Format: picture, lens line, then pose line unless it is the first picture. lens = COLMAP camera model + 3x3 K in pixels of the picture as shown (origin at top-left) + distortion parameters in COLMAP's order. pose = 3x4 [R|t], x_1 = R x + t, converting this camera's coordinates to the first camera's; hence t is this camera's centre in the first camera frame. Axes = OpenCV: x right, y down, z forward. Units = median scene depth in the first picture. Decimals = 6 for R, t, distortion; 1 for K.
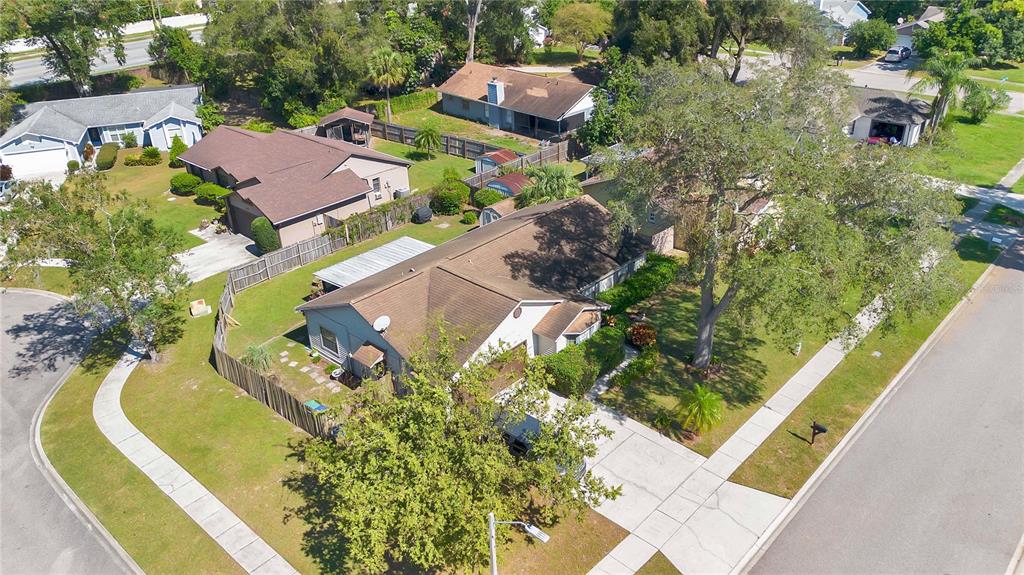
lens RADIAL K [[761.1, 0, 513.3], [0, 761.1, 291.7], [0, 0, 1]] dist [0.054272, -0.041527]
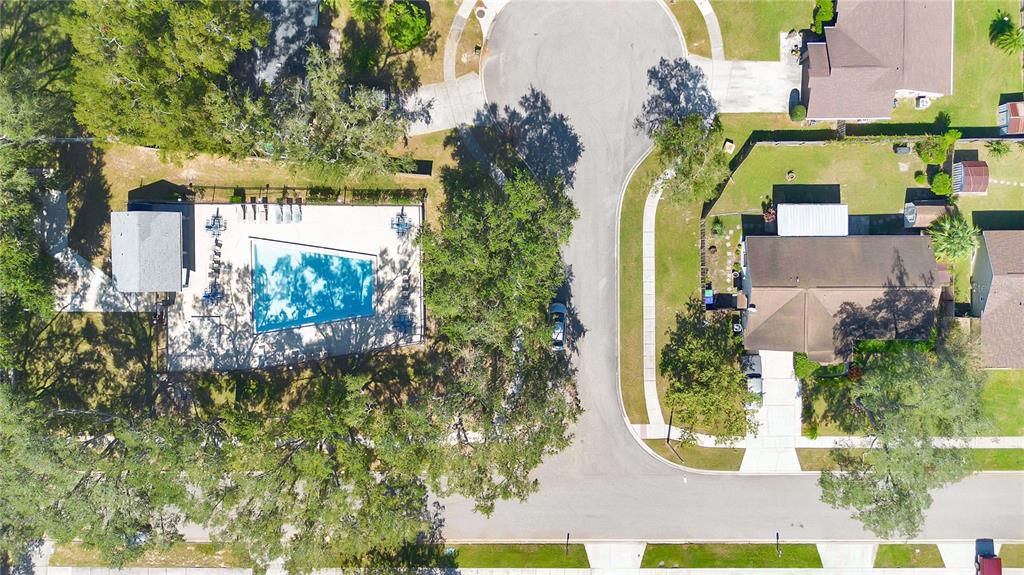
lens RADIAL K [[761.1, 0, 516.9], [0, 761.1, 285.6], [0, 0, 1]] dist [0.054272, -0.041527]
pose [[0.678094, 0.734071, 0.036447, -0.616547], [-0.350895, 0.279768, 0.893646, -1.373277], [0.645802, -0.618765, 0.447291, -0.290769]]
